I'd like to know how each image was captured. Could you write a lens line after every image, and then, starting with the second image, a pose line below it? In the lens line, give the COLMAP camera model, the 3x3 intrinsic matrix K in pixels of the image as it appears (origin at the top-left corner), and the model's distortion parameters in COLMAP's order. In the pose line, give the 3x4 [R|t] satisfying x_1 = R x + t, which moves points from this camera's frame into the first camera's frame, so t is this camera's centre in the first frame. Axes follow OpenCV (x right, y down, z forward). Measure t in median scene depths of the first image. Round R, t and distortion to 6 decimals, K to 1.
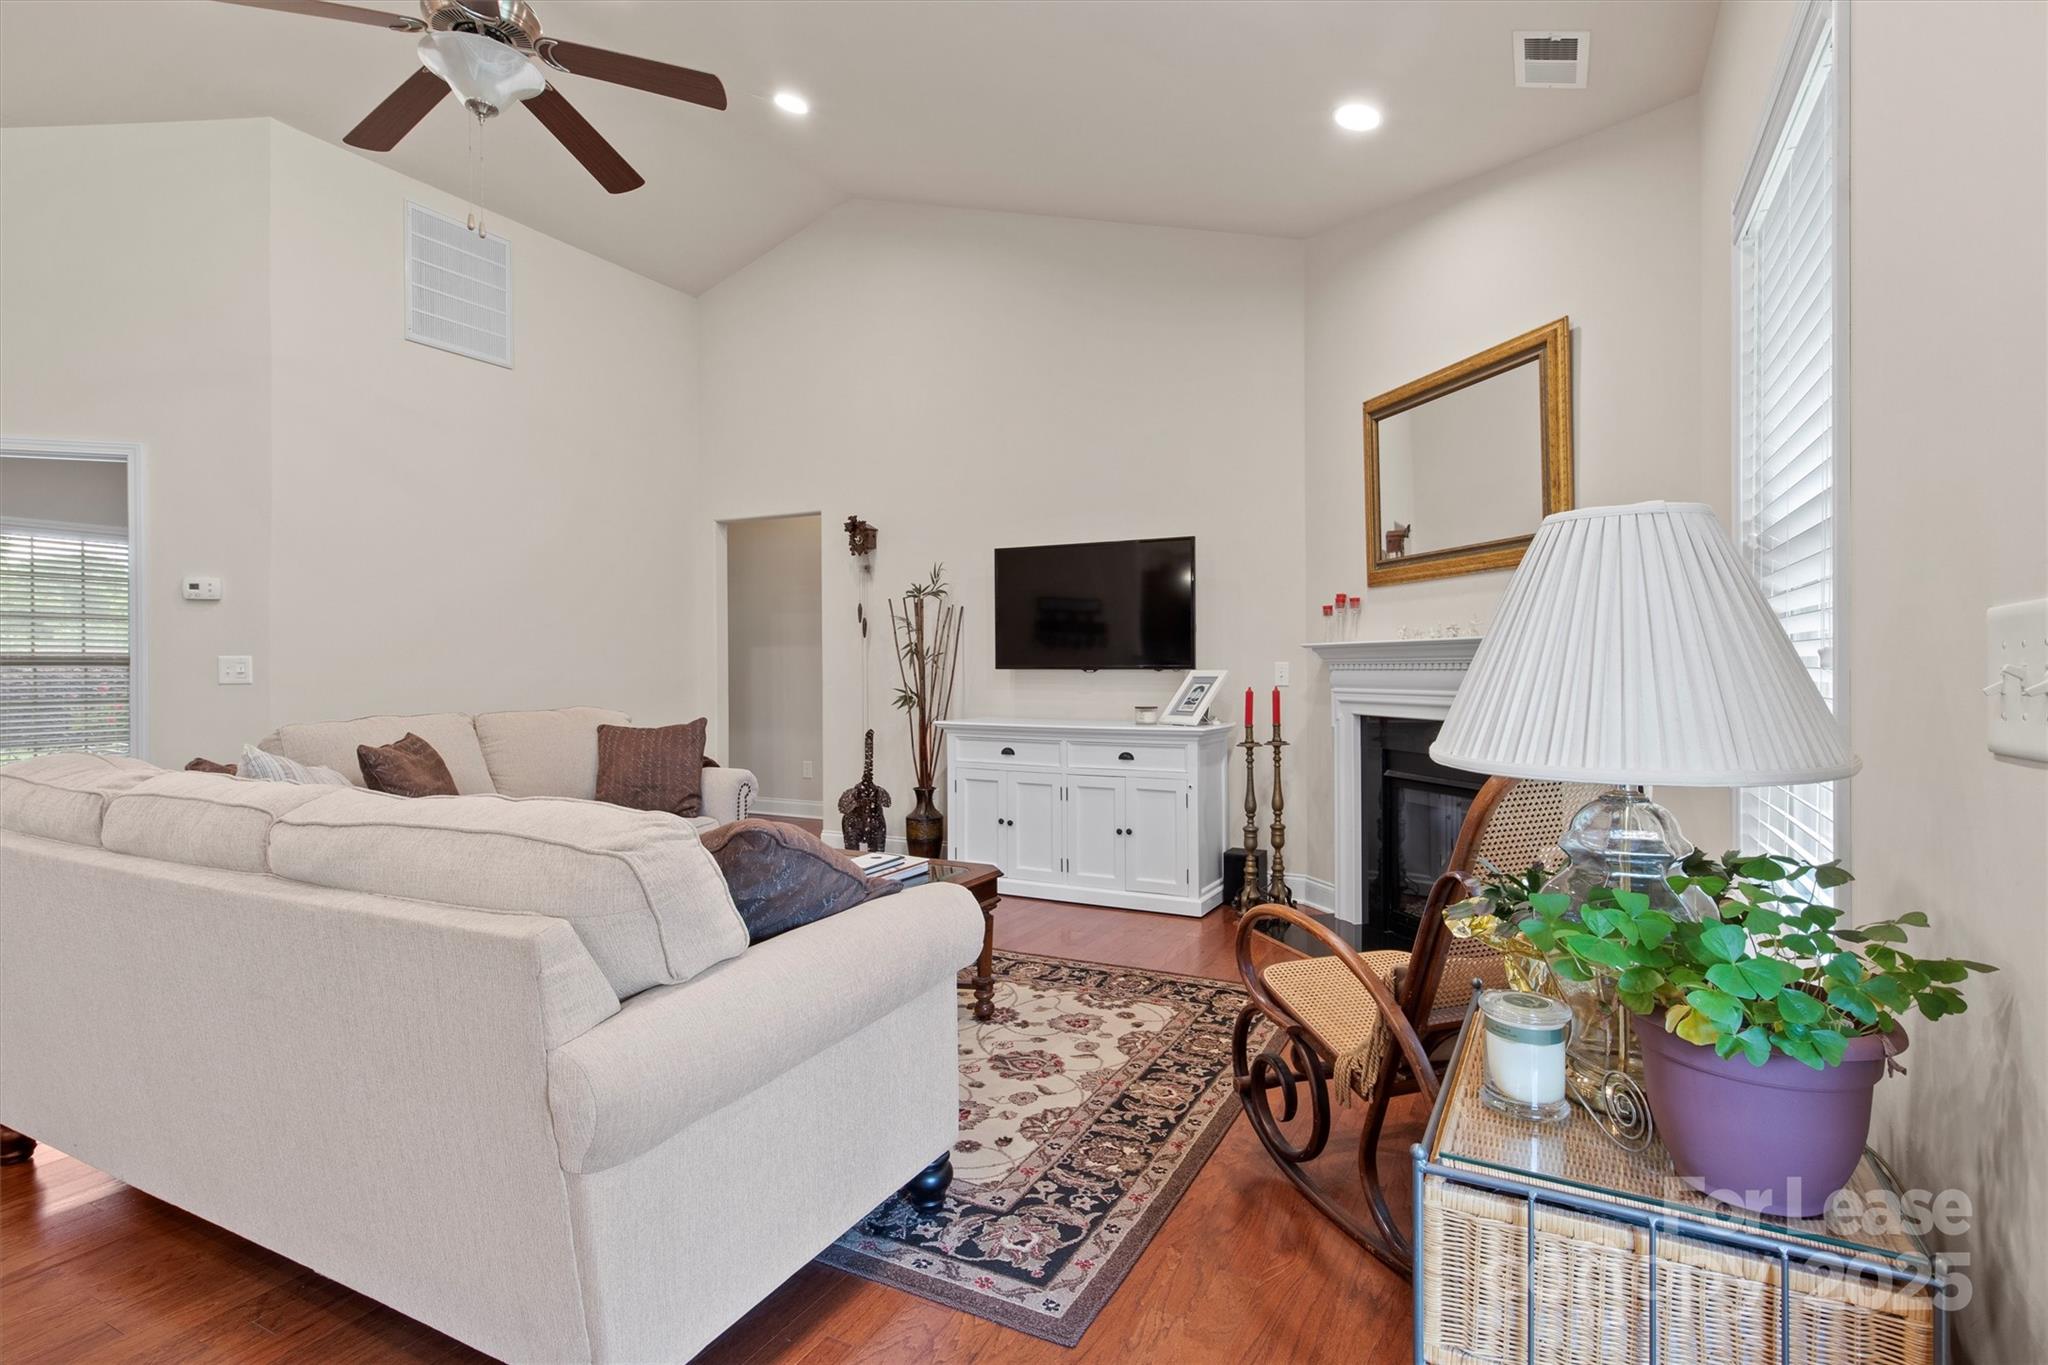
lens RADIAL K [[1012.2, 0, 1021.0], [0, 1012.2, 668.9], [0, 0, 1]] dist [0.013986, 0.000880]
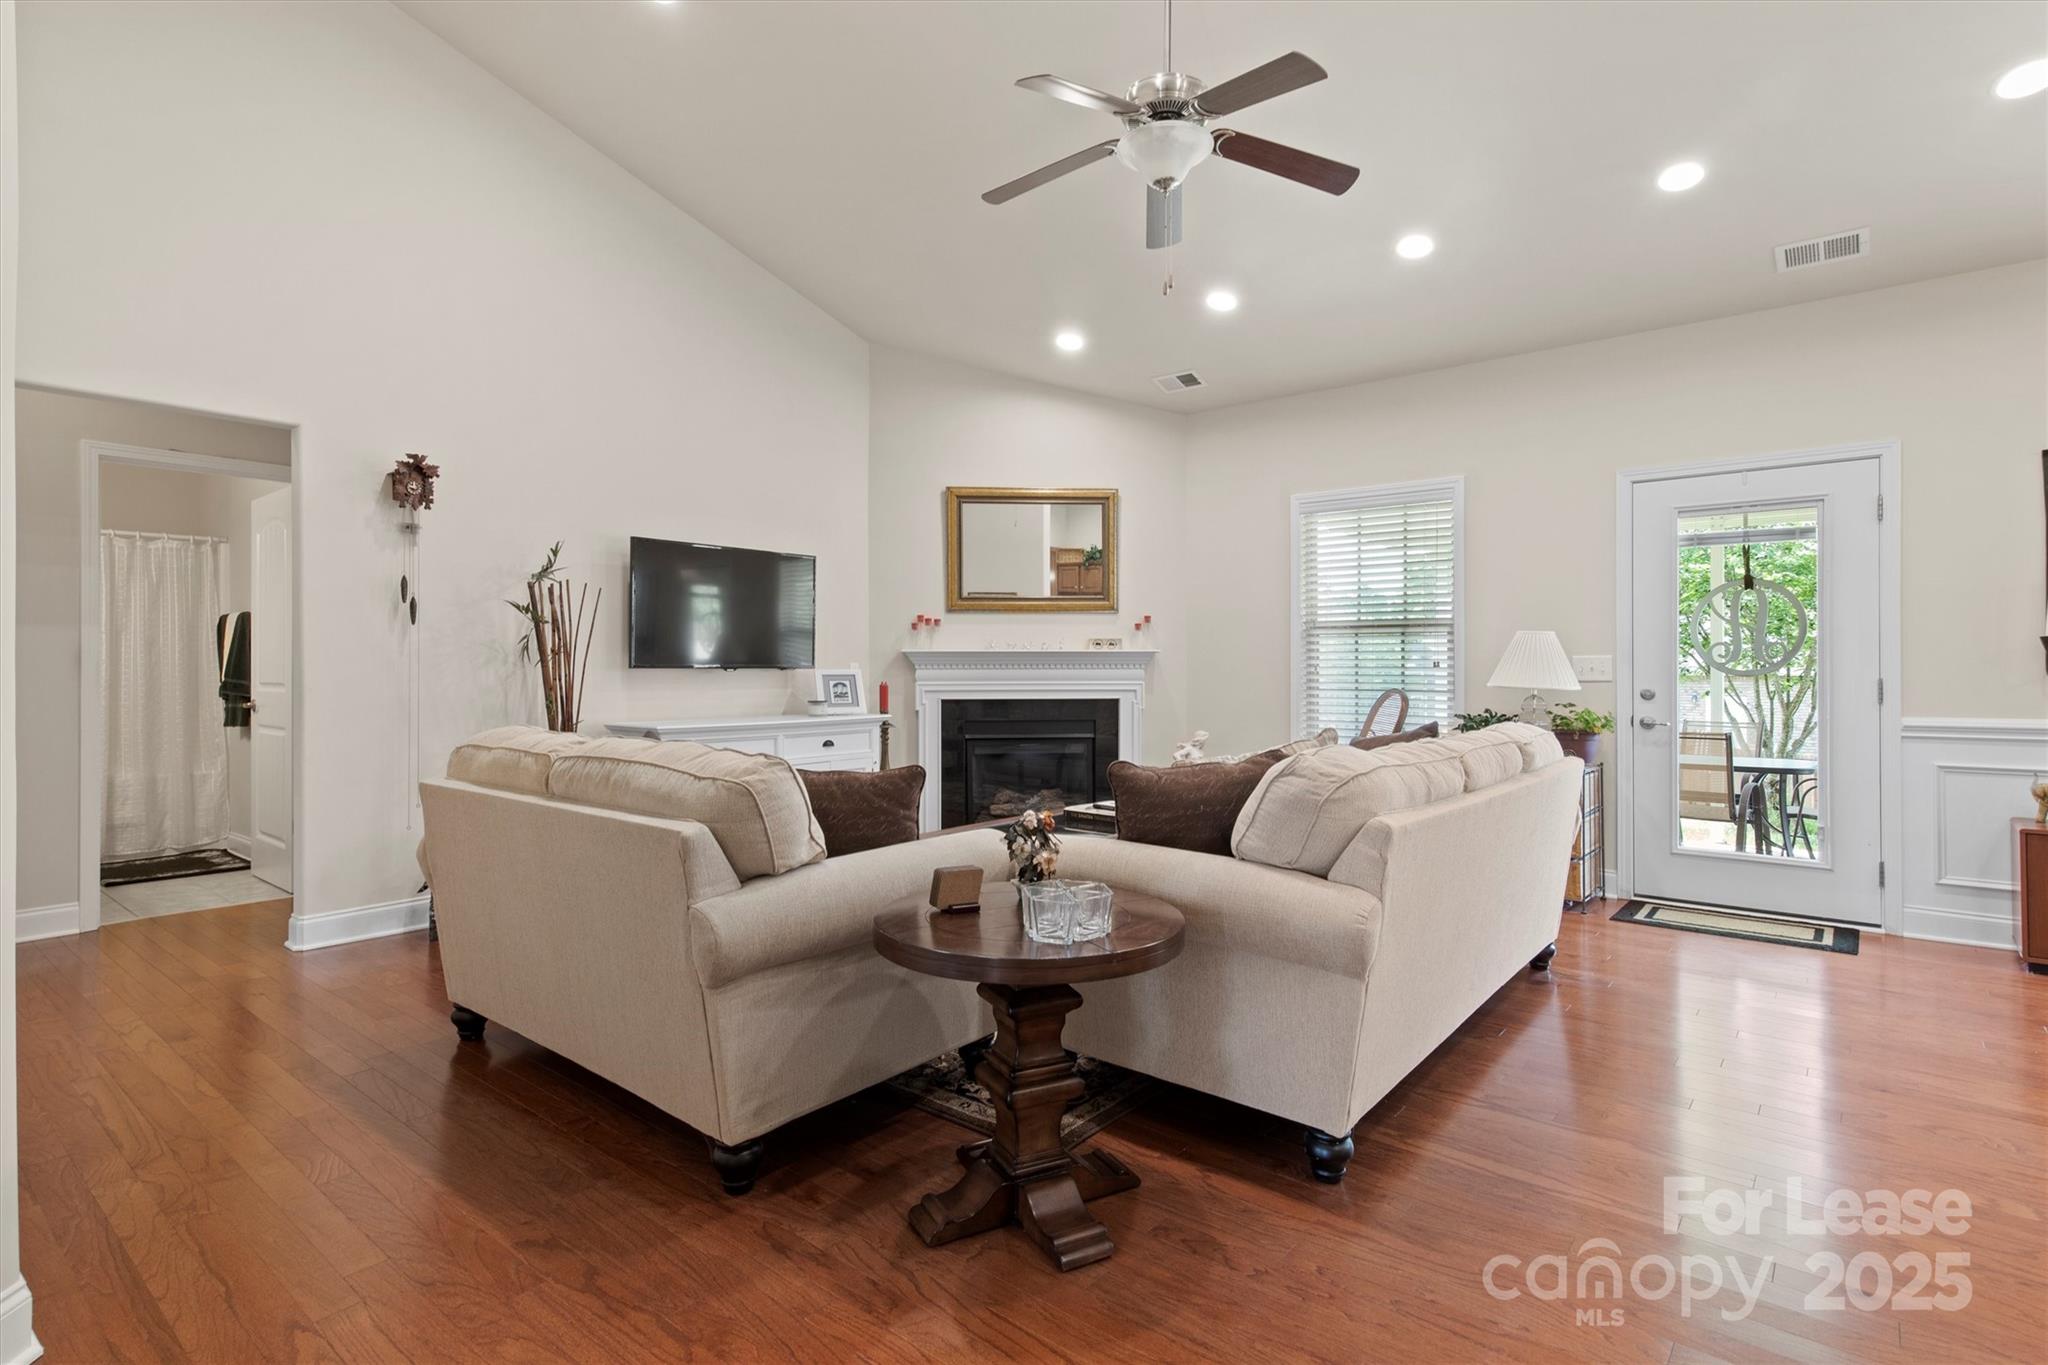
lens RADIAL K [[1012.2, 0, 1041.4], [0, 1012.2, 652.3], [0, 0, 1]] dist [0.013986, 0.000880]
pose [[0.196038, 0.019125, 0.980410, -1.023571], [0.004510, 0.999782, -0.020405, 0.007057], [-0.980586, 0.008422, 0.195909, 0.558415]]
